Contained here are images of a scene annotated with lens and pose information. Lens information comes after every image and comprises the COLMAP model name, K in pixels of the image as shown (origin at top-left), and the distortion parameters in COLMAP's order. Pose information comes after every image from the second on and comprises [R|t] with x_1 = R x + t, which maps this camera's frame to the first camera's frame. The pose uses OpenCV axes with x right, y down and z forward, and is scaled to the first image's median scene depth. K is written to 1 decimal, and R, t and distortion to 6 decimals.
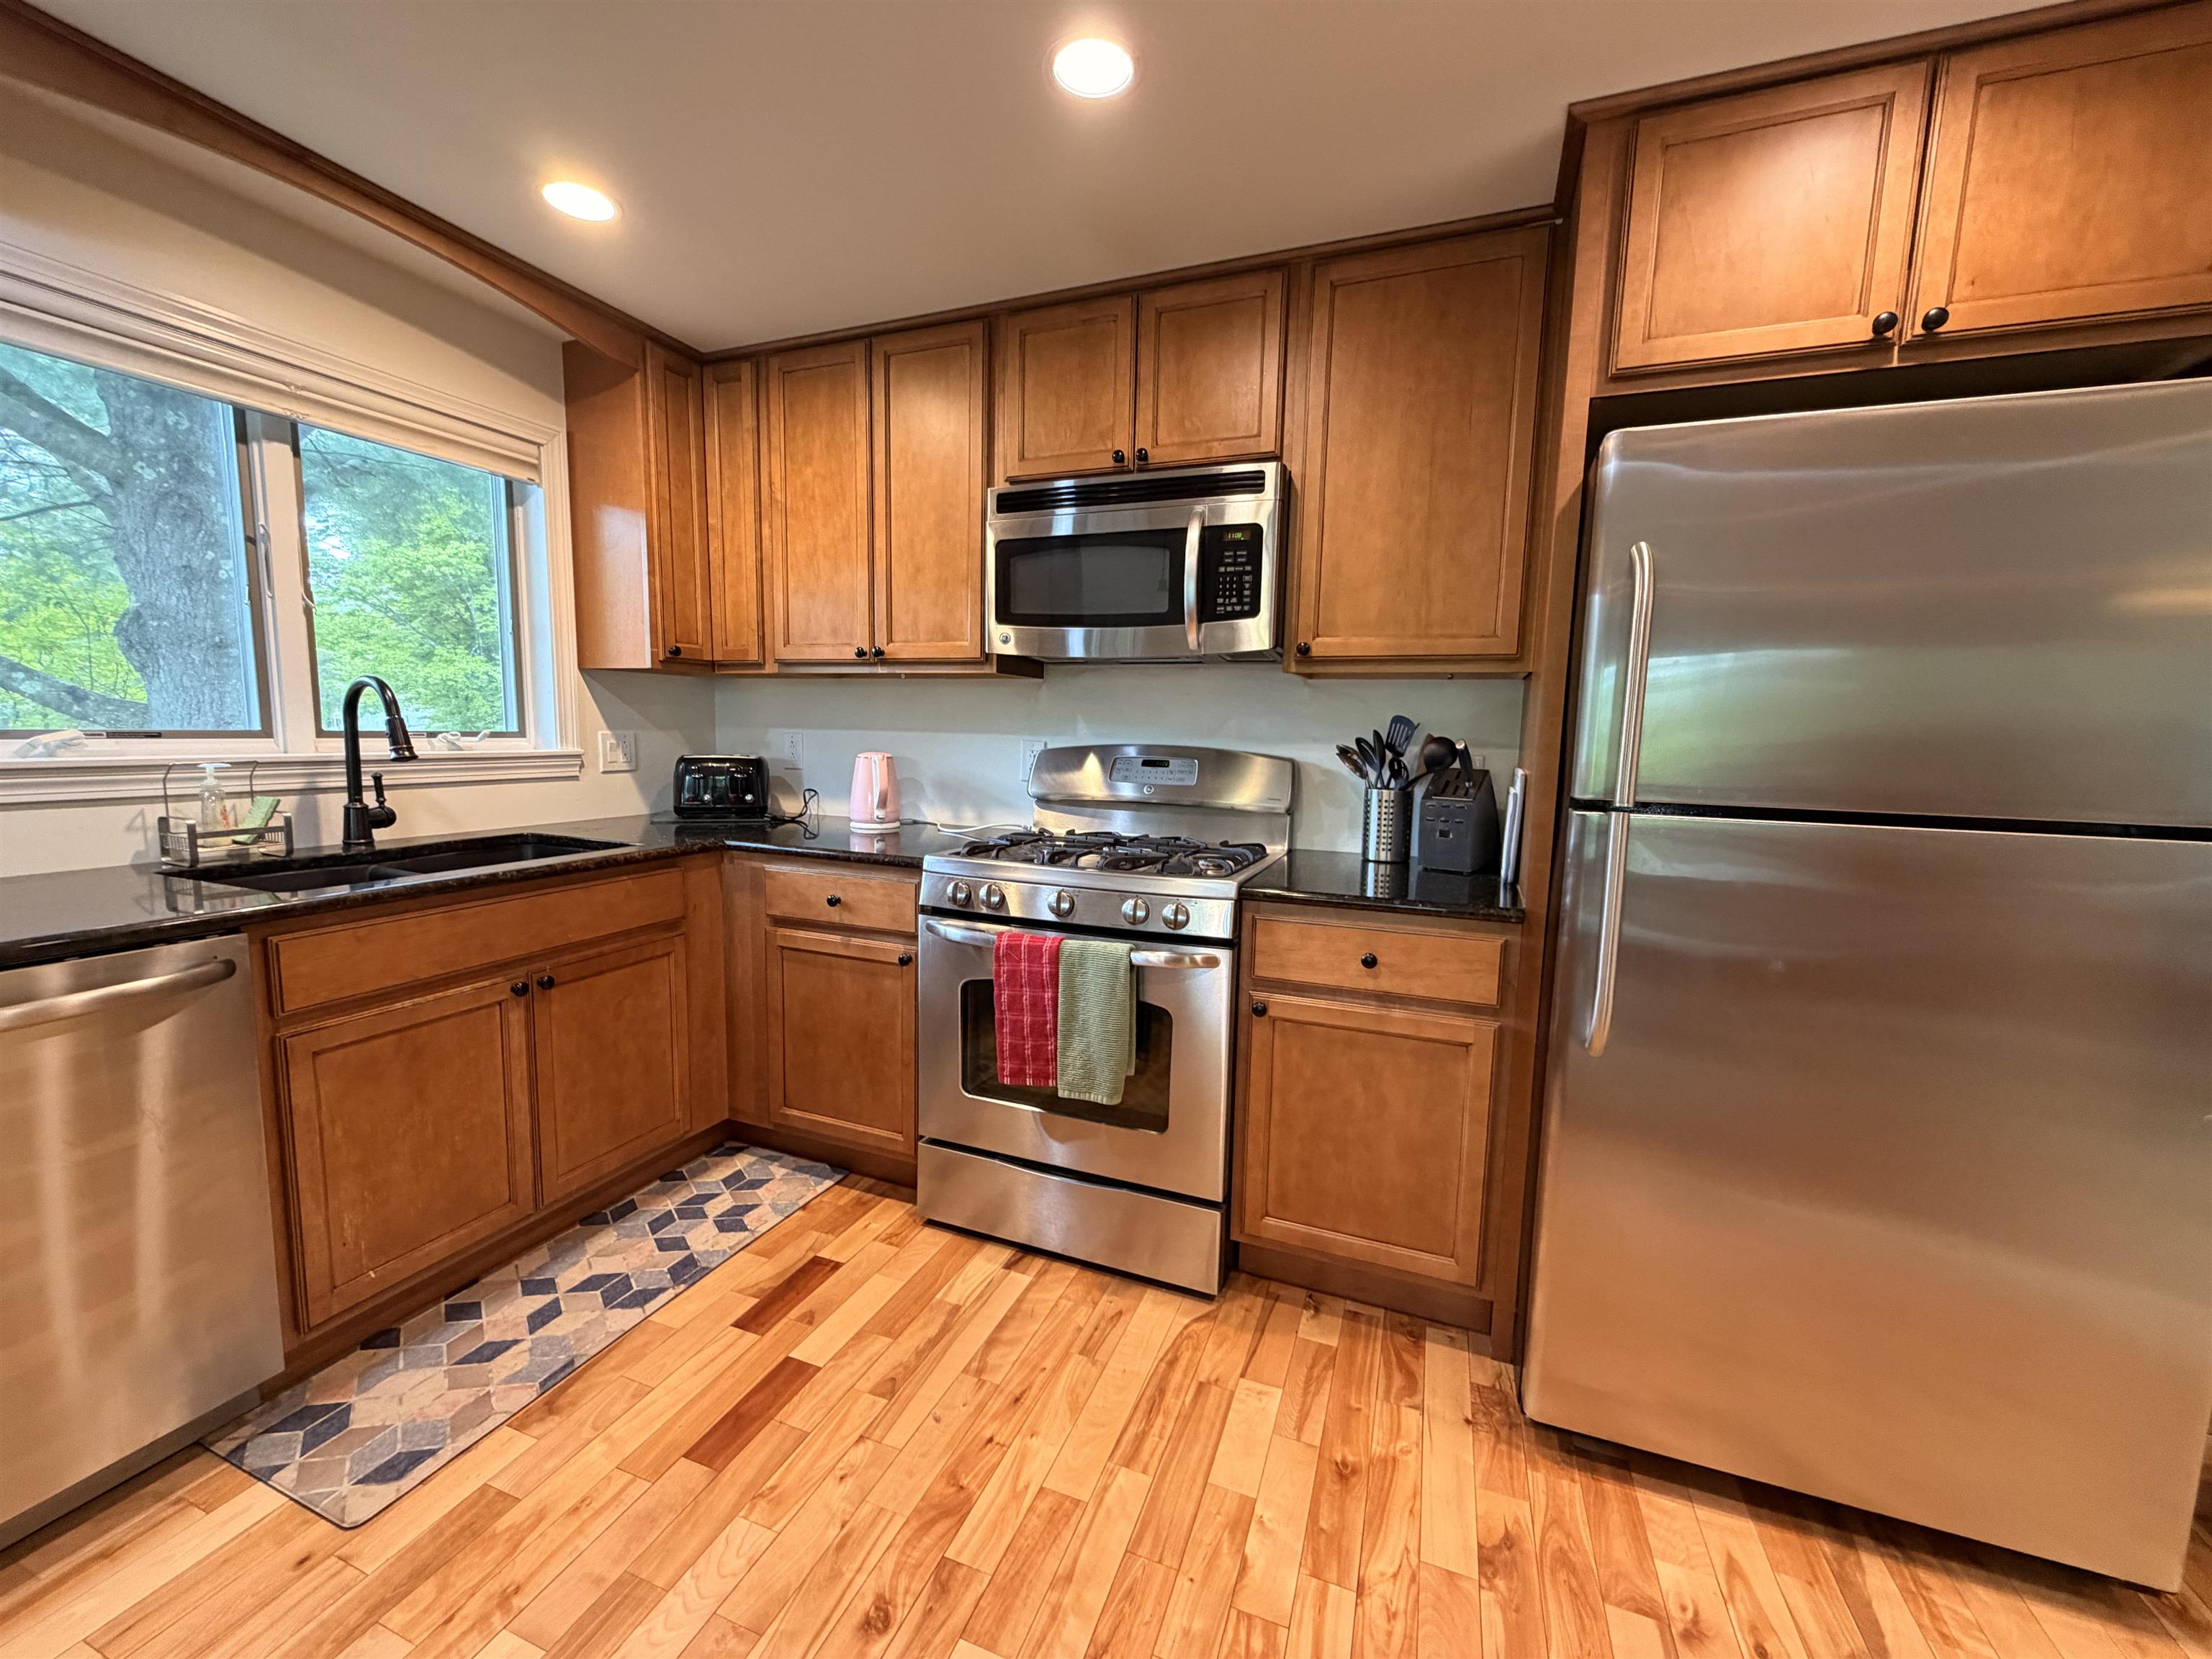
lens RADIAL K [[885.9, 0, 1097.5], [0, 885.9, 829.9], [0, 0, 1]] dist [0.000830, 0.000128]
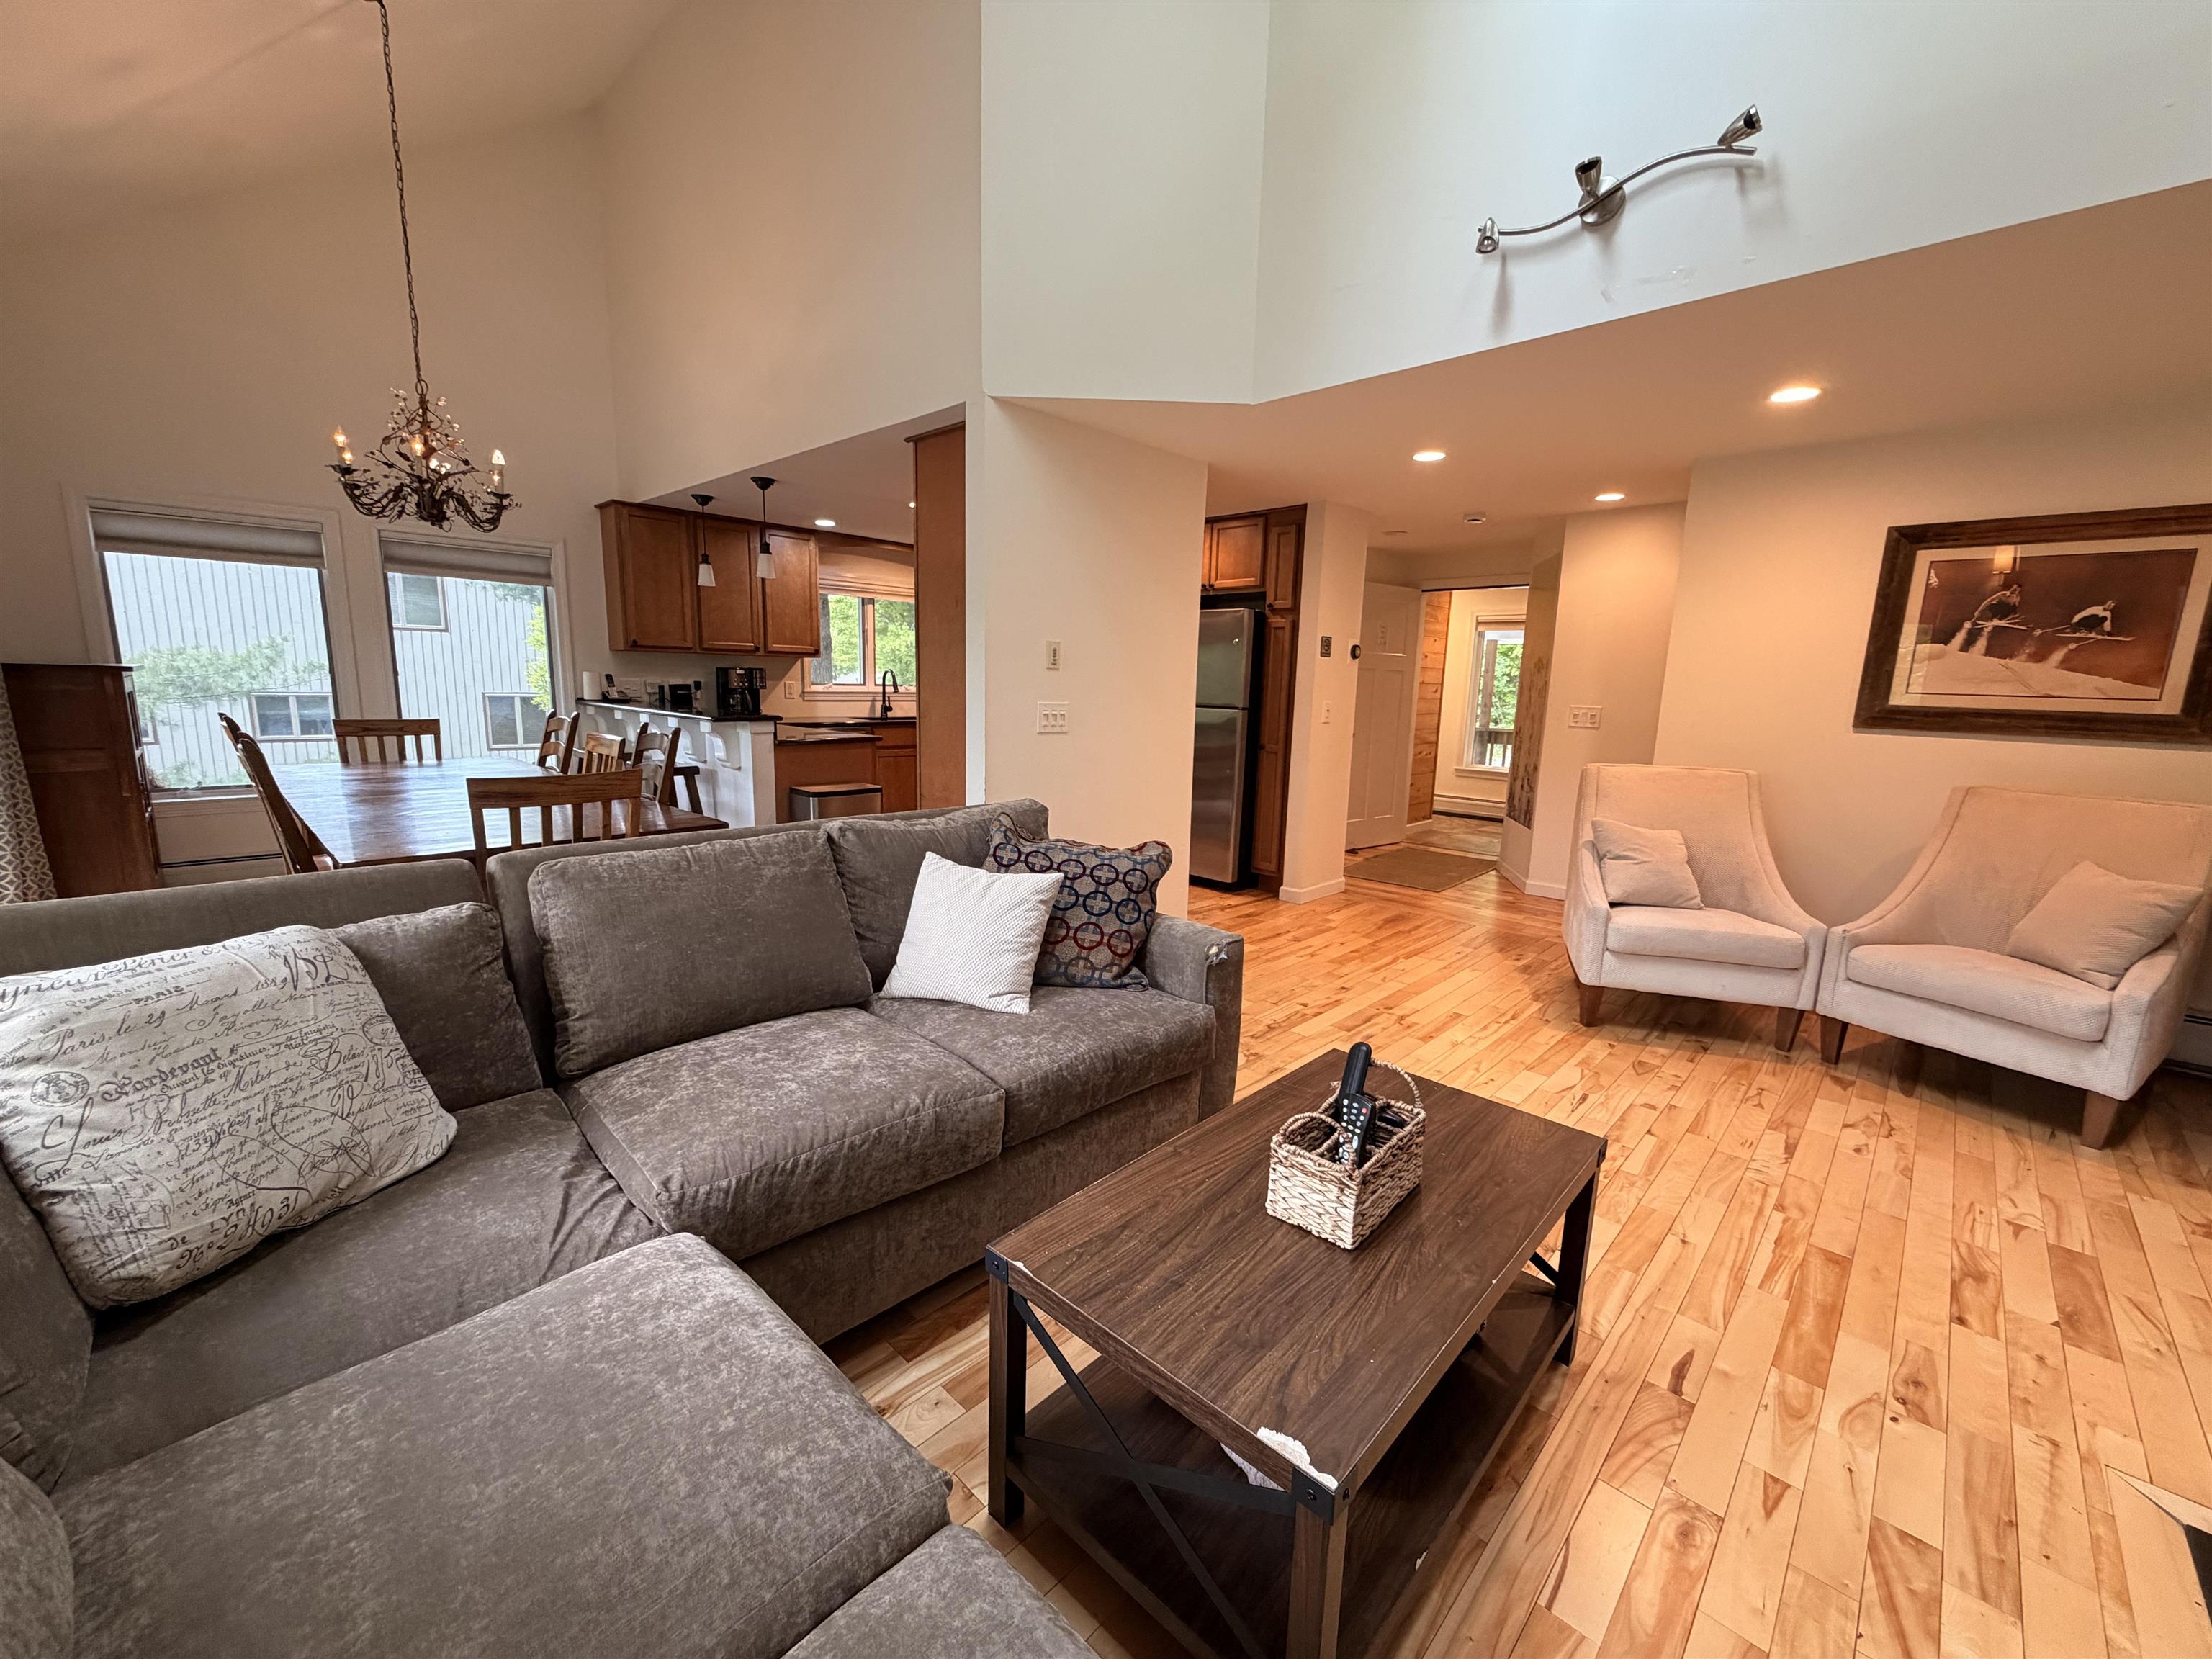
lens RADIAL K [[885.9, 0, 1106.9], [0, 885.9, 832.2], [0, 0, 1]] dist [0.000830, 0.000128]
pose [[0.923177, 0.070752, -0.377807, 1.403202], [-0.053504, 0.996998, 0.055969, 0.238327], [0.380632, -0.031455, 0.924191, -2.007753]]
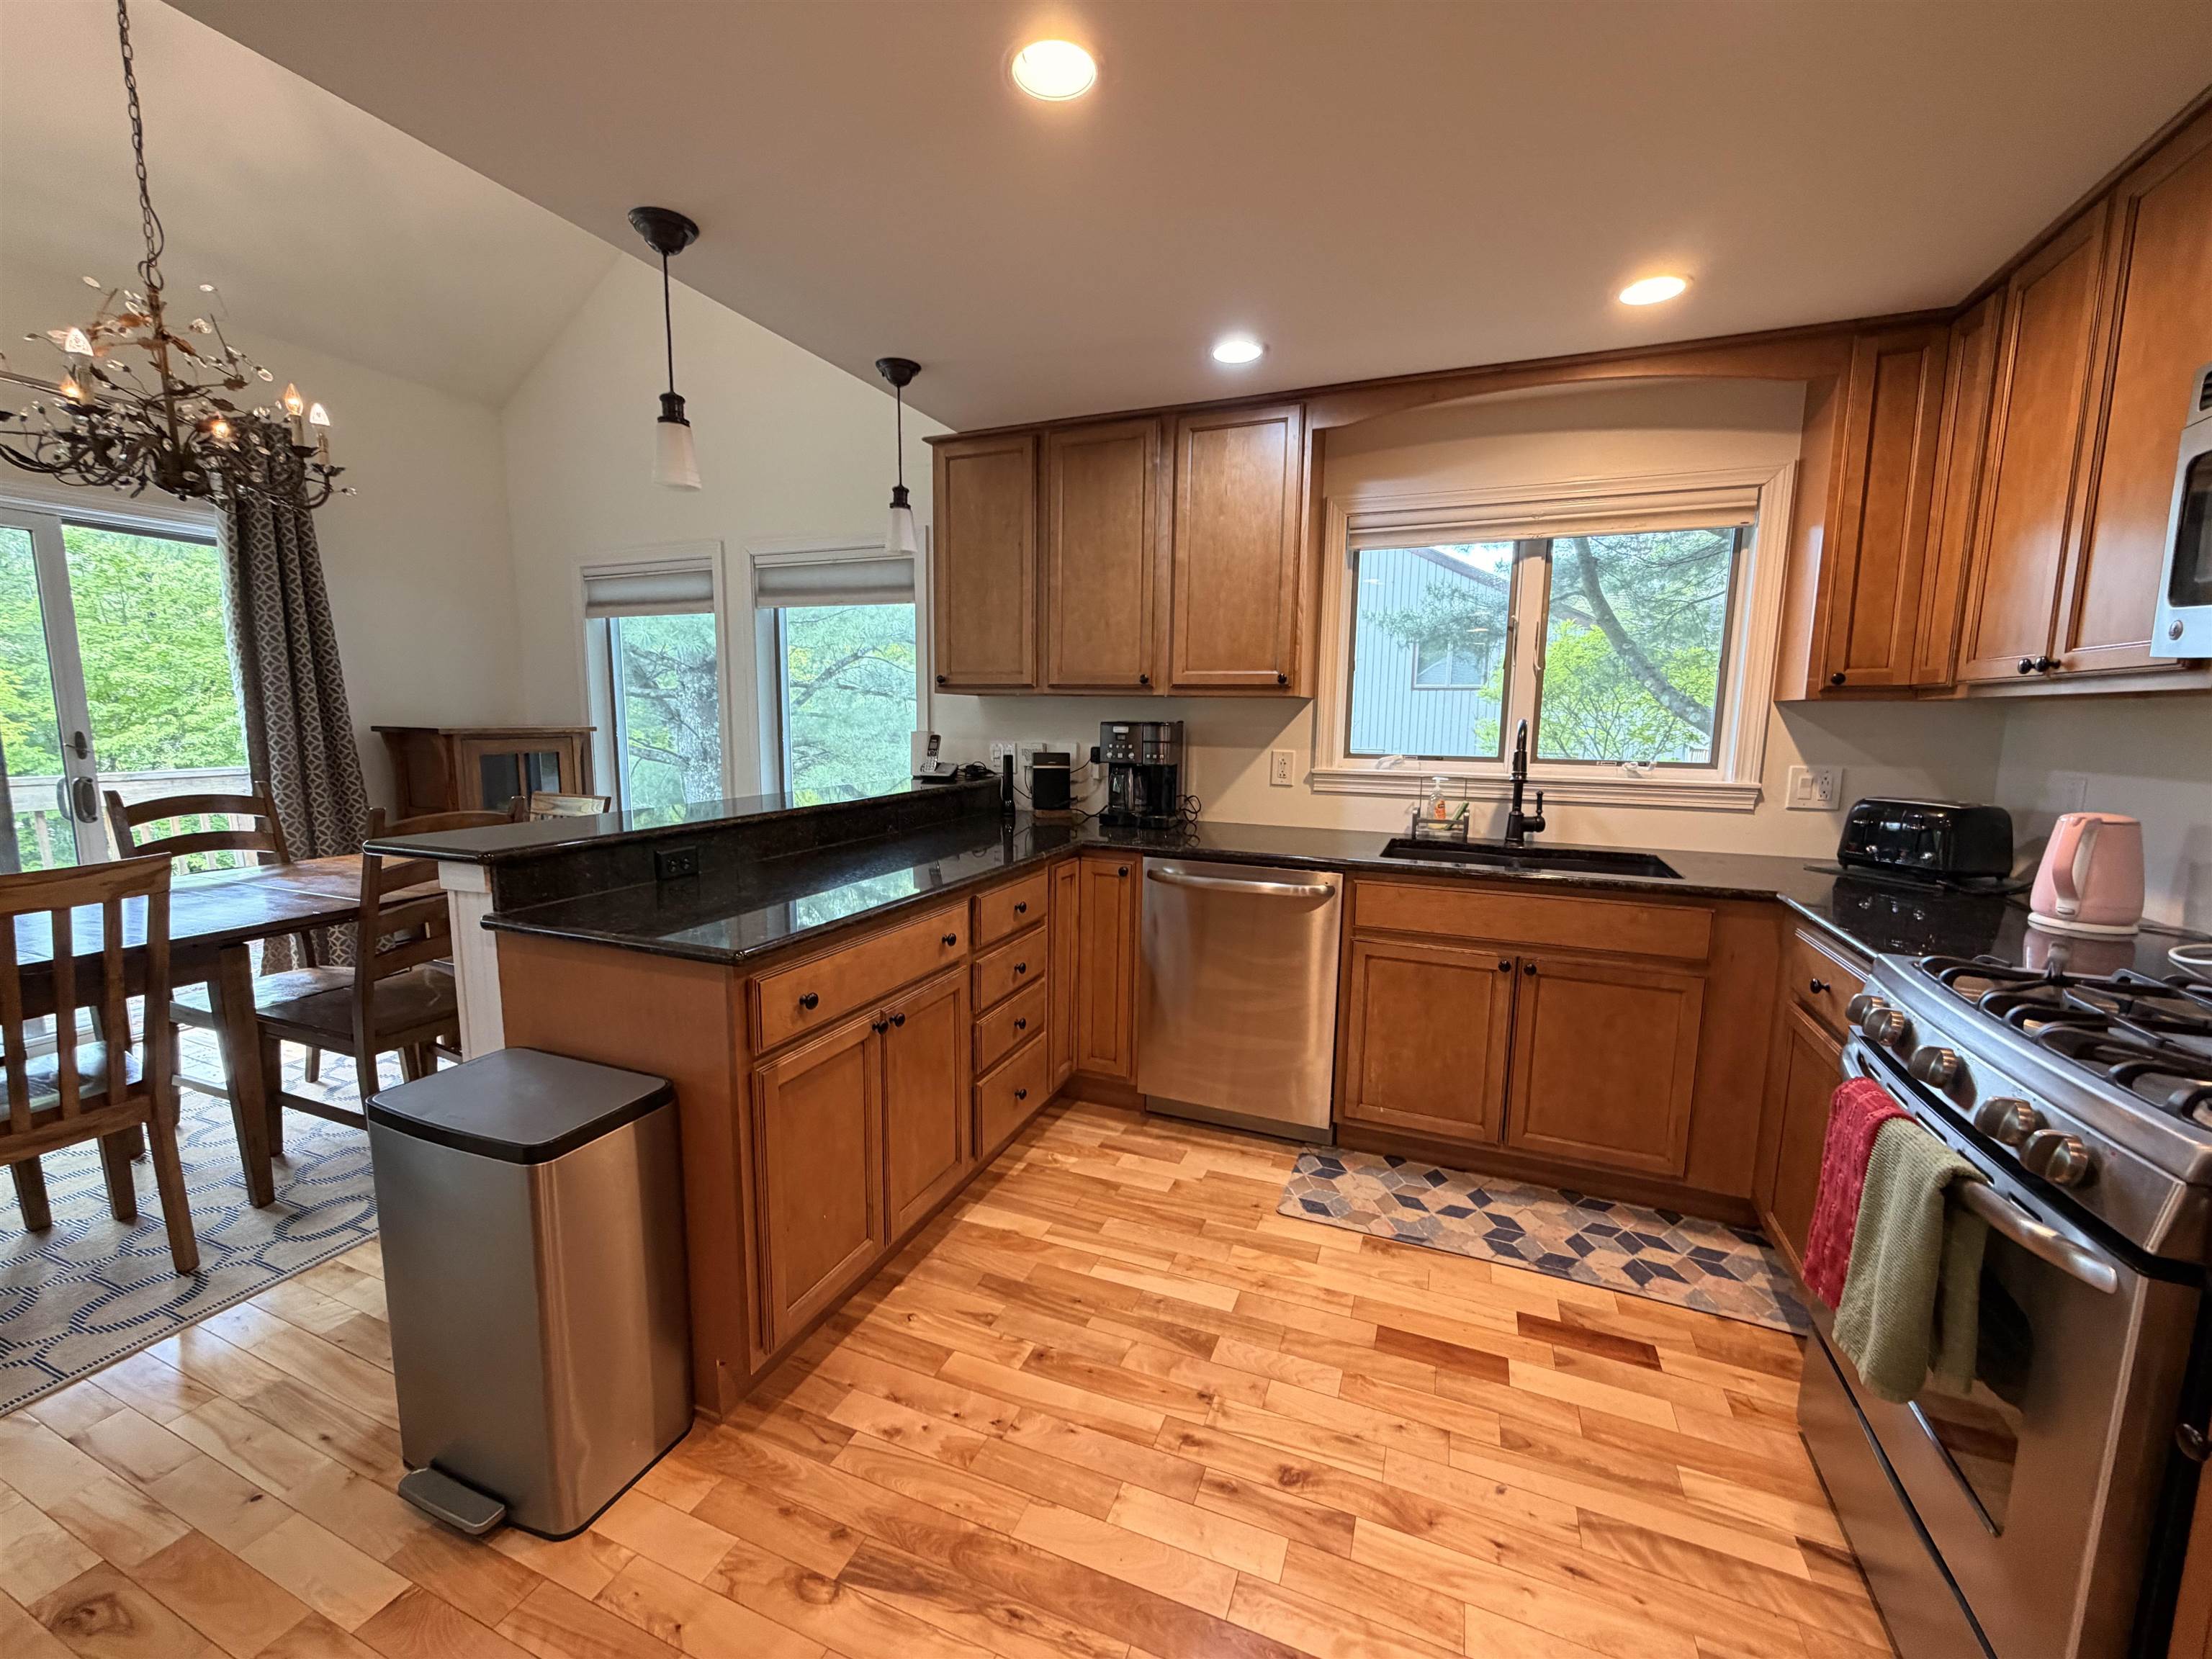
lens RADIAL K [[885.9, 0, 1104.8], [0, 885.9, 827.7], [0, 0, 1]] dist [0.000830, 0.000128]
pose [[-0.021950, 0.106072, -0.994116, 0.550117], [-0.128411, 0.985820, 0.108022, -0.072061], [0.991478, 0.130027, -0.008018, 0.380602]]
